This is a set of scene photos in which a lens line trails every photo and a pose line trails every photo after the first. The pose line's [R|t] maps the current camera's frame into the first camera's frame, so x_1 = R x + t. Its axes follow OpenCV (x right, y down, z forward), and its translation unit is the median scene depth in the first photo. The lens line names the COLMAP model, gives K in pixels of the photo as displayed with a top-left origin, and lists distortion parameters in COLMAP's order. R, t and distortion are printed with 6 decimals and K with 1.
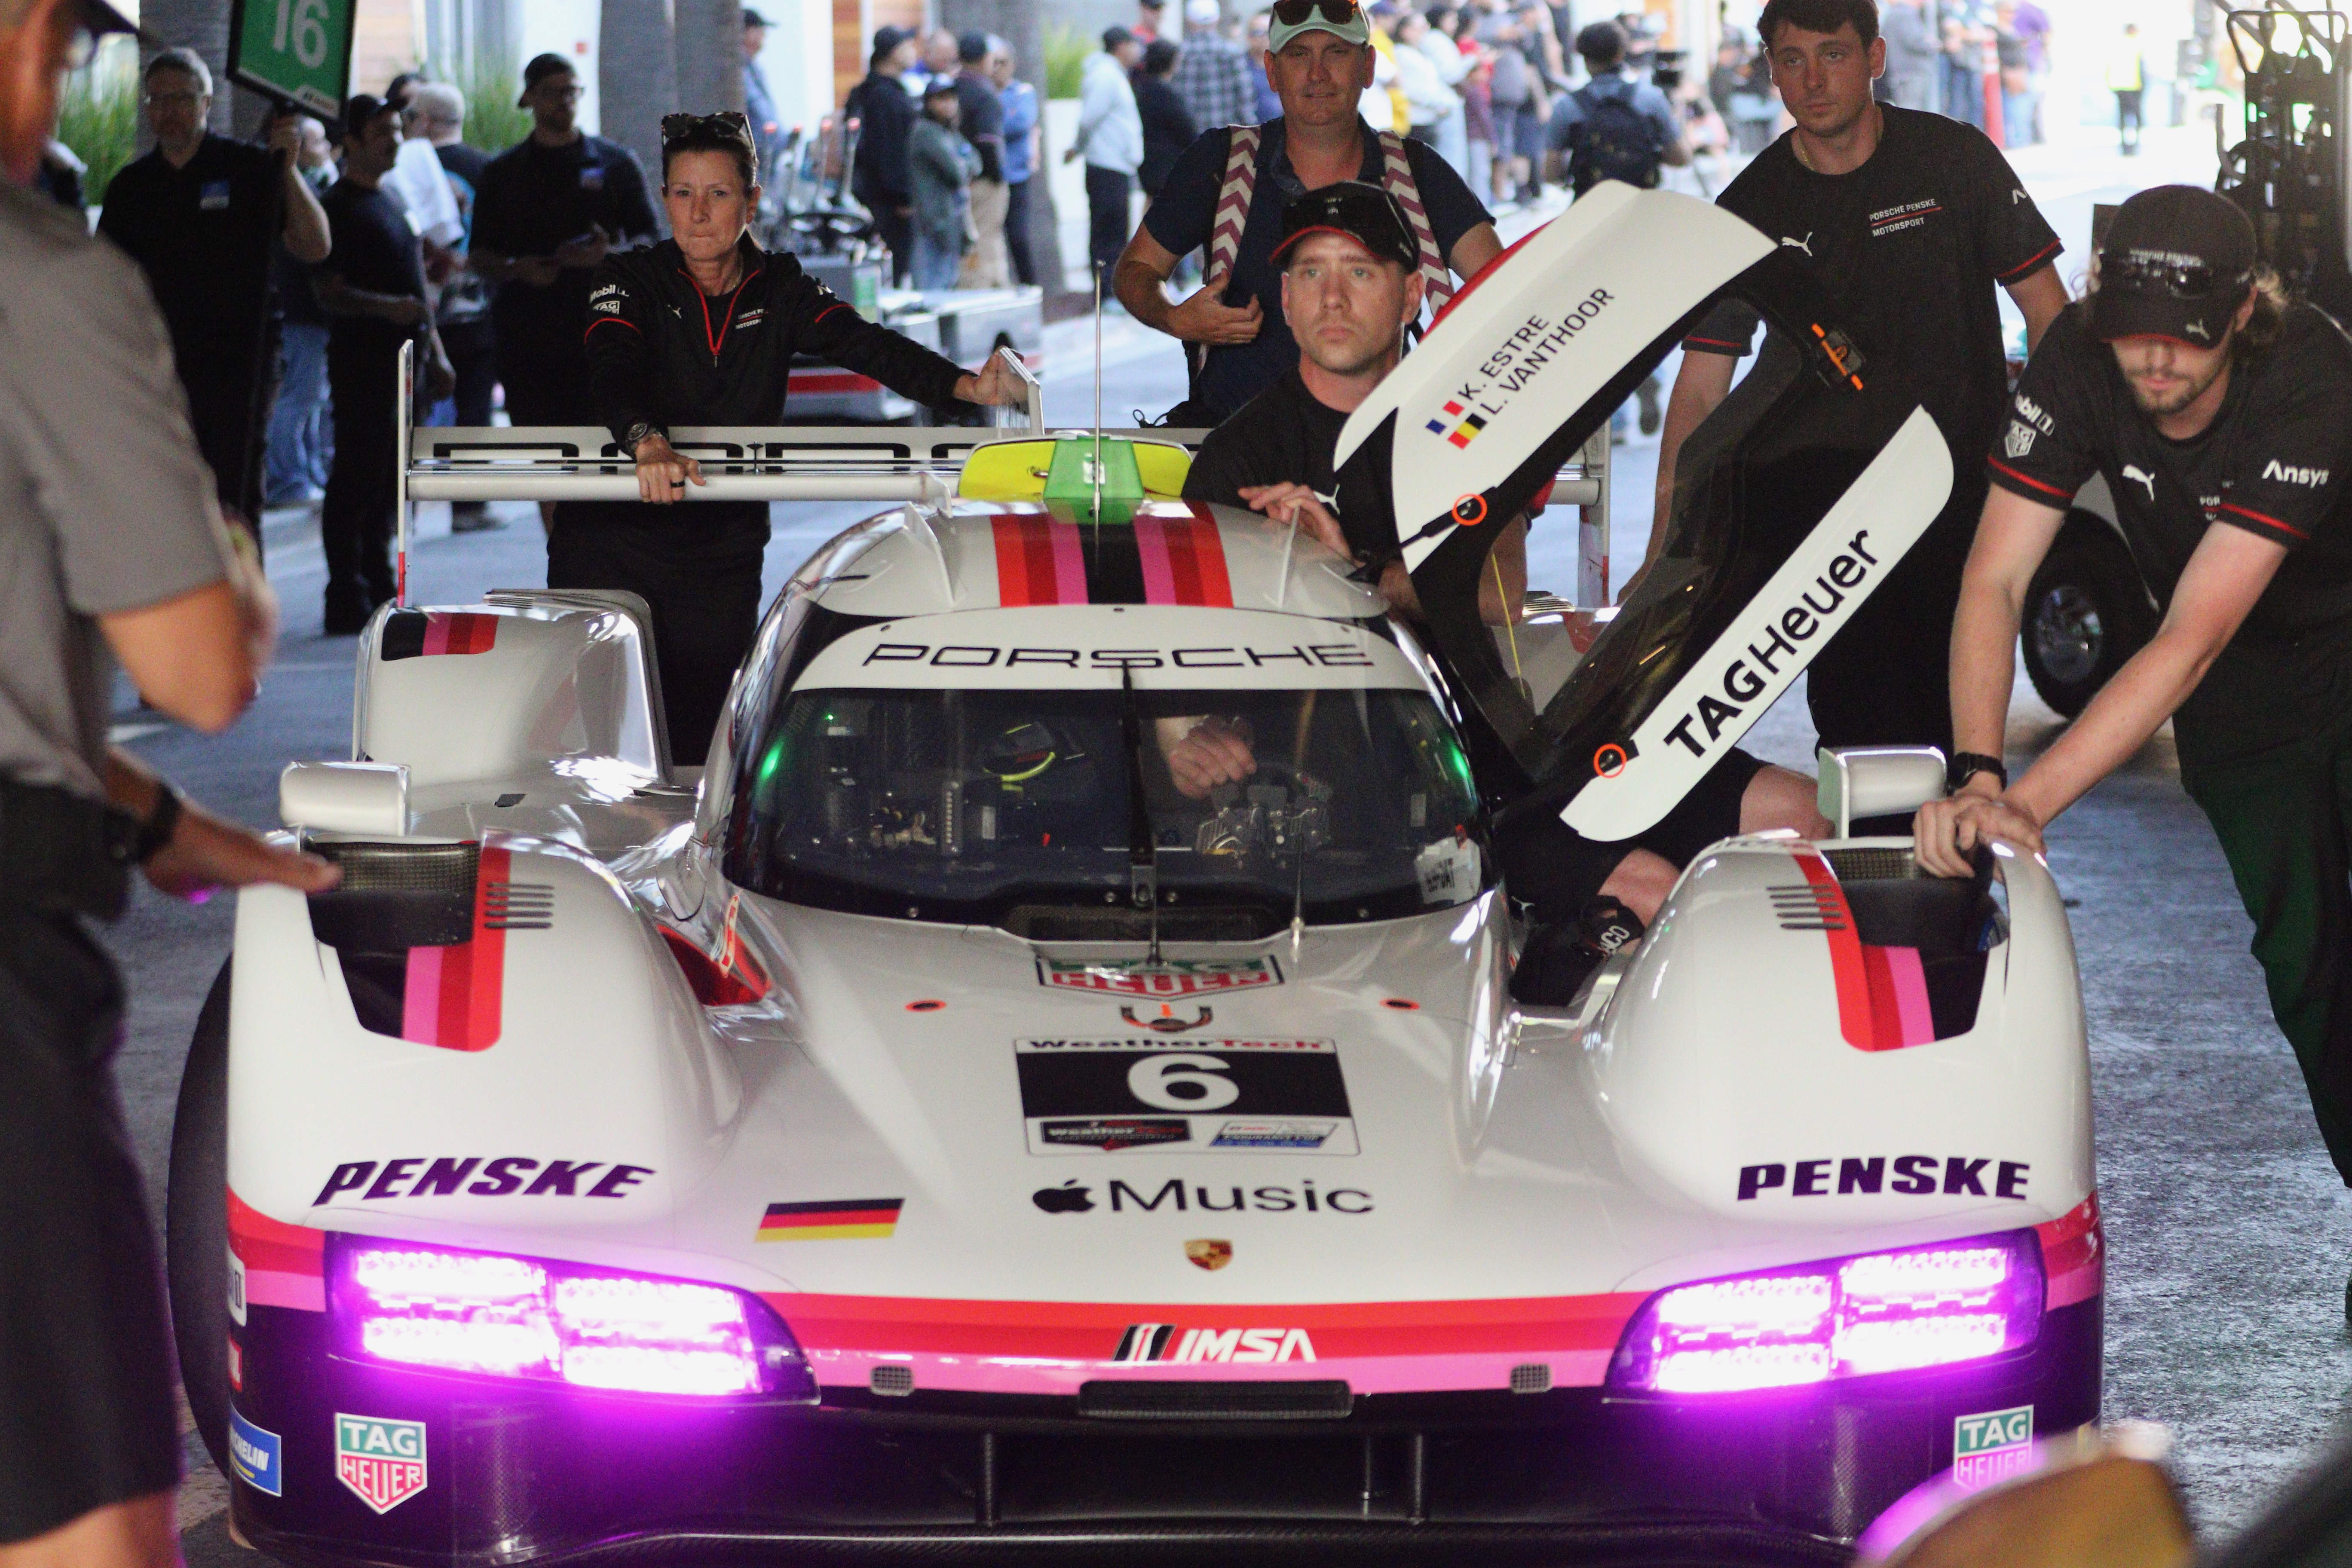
lens RADIAL K [[7576.2, 0, 1176.0], [0, 7576.2, 784.0], [0, 0, 1]] dist [-0.245495, 1.384941]
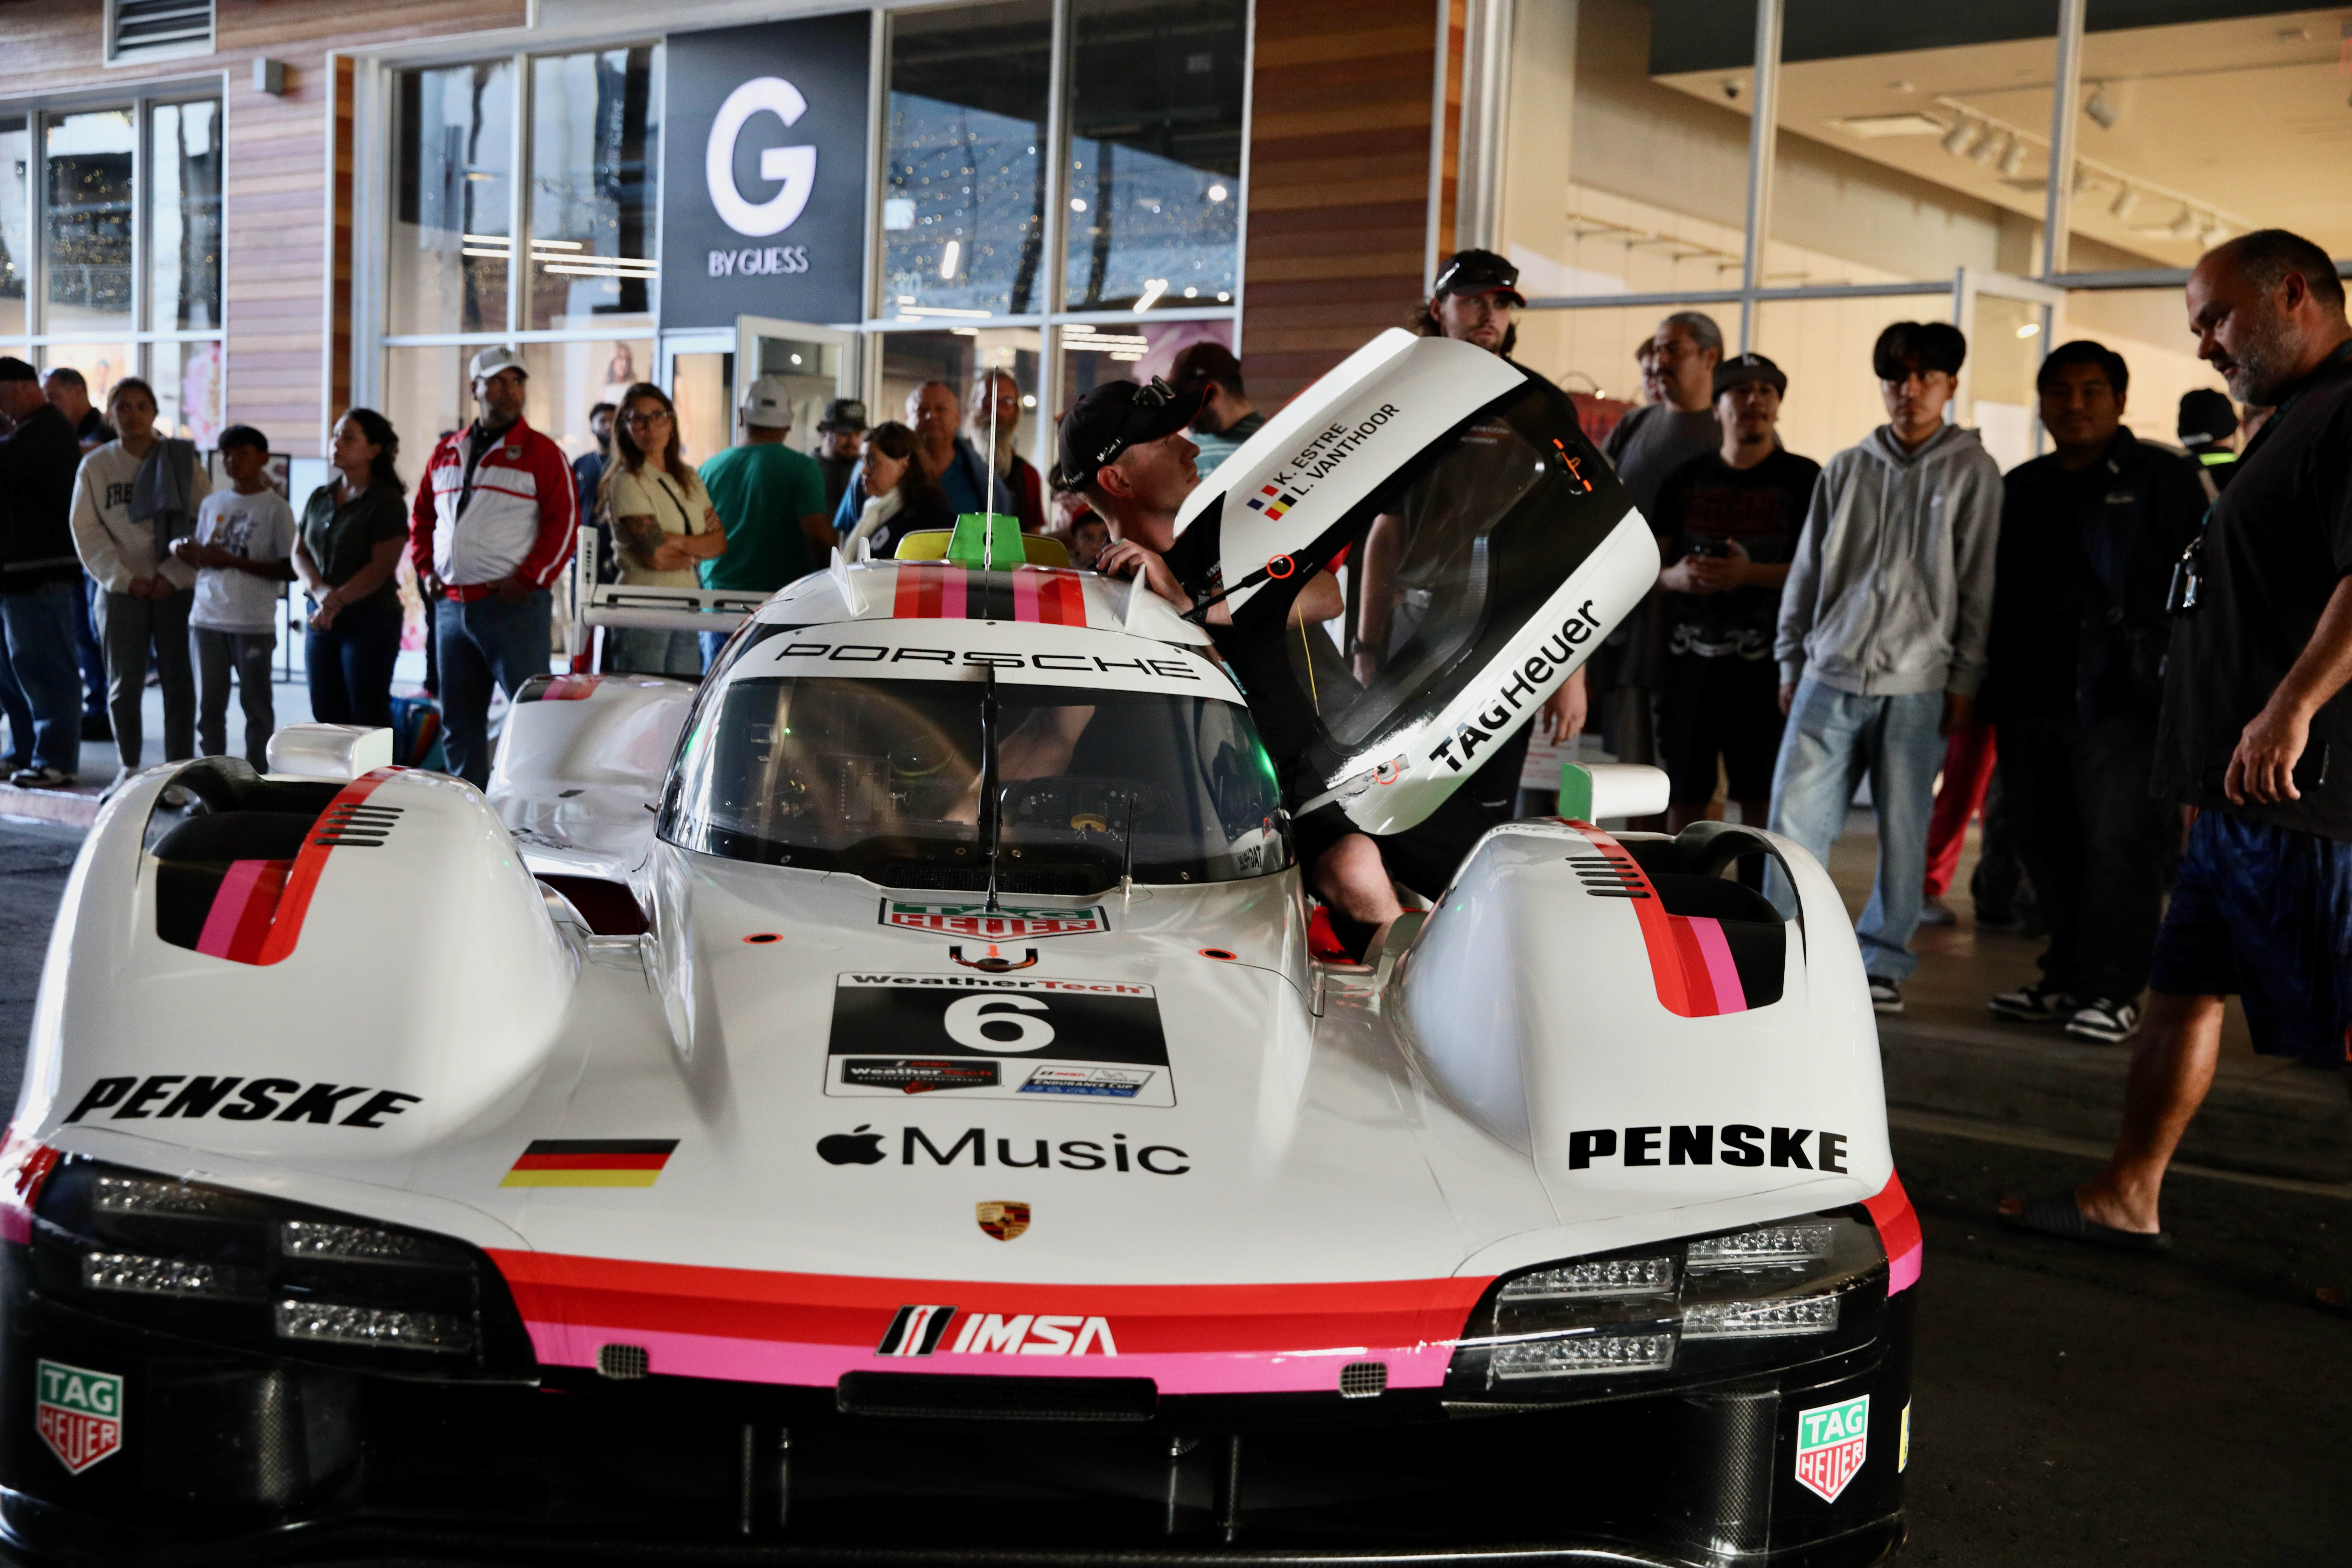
lens RADIAL K [[3027.5, 0, 1176.0], [0, 3027.5, 784.0], [0, 0, 1]] dist [0.012992, -0.037666]
pose [[0.999022, 0.037787, 0.022949, 0.013843], [-0.036978, 0.998714, -0.034687, 0.021422], [-0.024230, 0.033804, 0.999135, 0.611259]]
